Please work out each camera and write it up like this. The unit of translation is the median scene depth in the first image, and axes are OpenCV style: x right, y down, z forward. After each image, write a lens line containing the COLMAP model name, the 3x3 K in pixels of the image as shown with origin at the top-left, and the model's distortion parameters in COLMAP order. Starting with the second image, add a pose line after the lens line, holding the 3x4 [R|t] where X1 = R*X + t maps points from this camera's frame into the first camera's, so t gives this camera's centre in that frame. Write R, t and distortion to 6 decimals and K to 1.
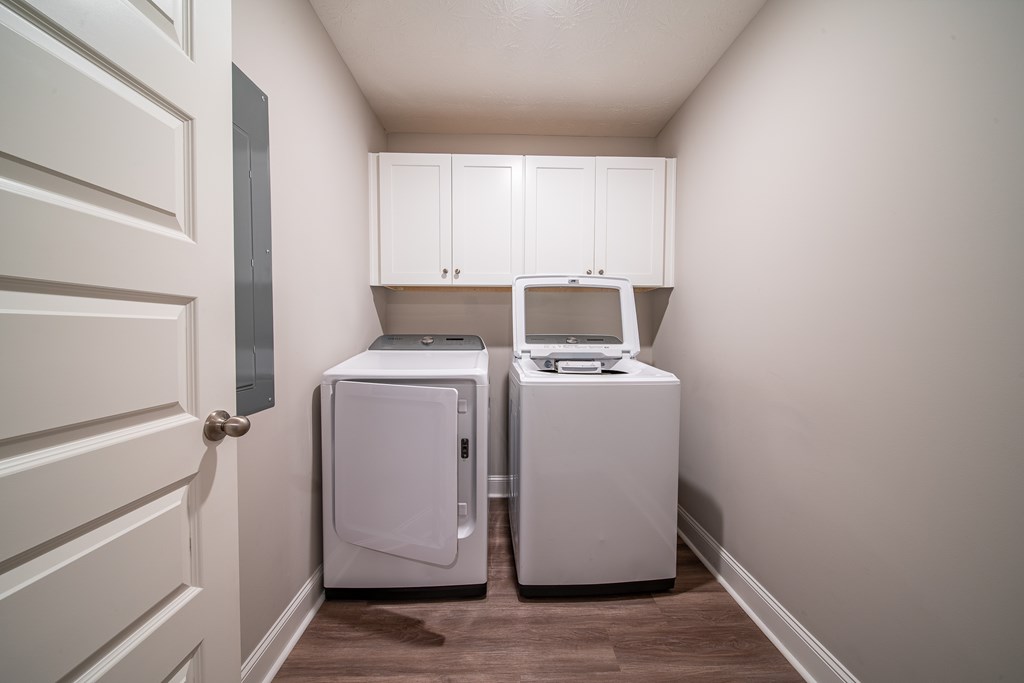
lens RADIAL K [[362.3, 0, 510.6], [0, 362.3, 343.8], [0, 0, 1]] dist [0.000361, -0.001085]
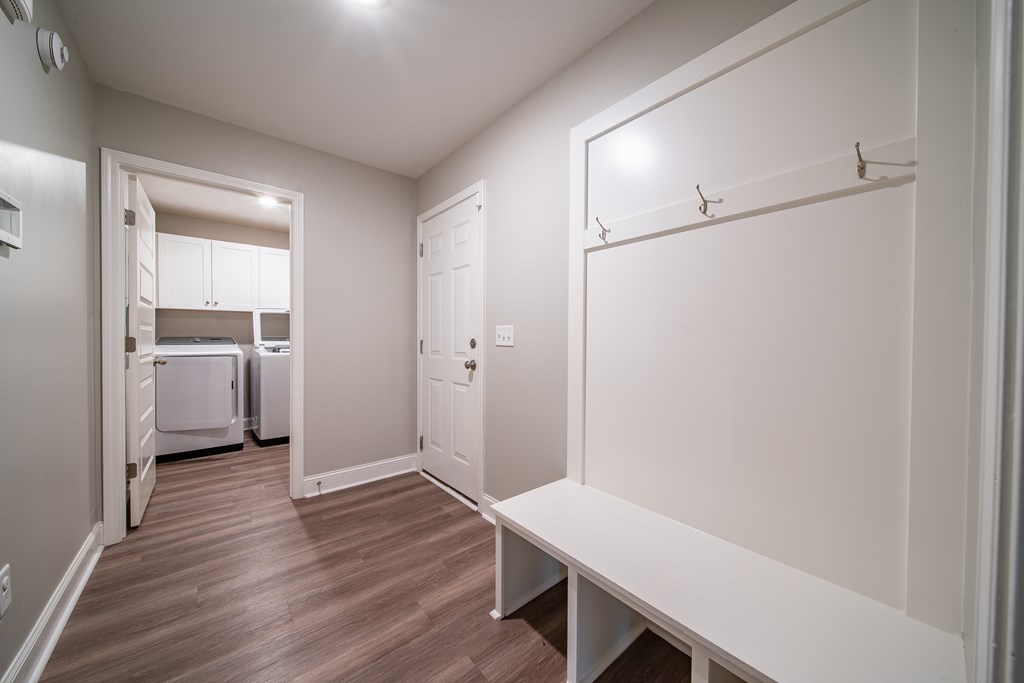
lens RADIAL K [[362.3, 0, 520.0], [0, 362.3, 347.6], [0, 0, 1]] dist [0.000361, -0.001085]
pose [[0.790552, -0.021084, 0.612032, -0.057454], [0.012627, 0.999756, 0.018130, 0.016516], [-0.612265, -0.006604, 0.790625, -1.479882]]
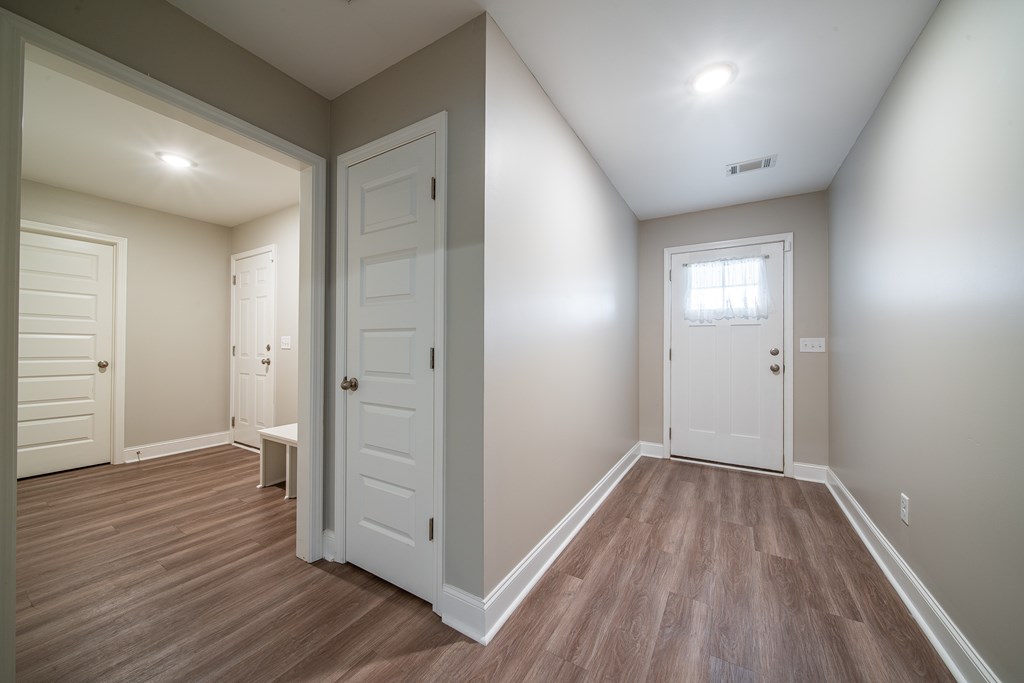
lens RADIAL K [[362.3, 0, 513.6], [0, 362.3, 342.6], [0, 0, 1]] dist [0.000361, -0.001085]
pose [[0.558273, -0.005824, 0.829637, -0.435931], [0.019783, 0.999784, -0.006294, 0.045238], [-0.829422, 0.019927, 0.558268, -3.237031]]
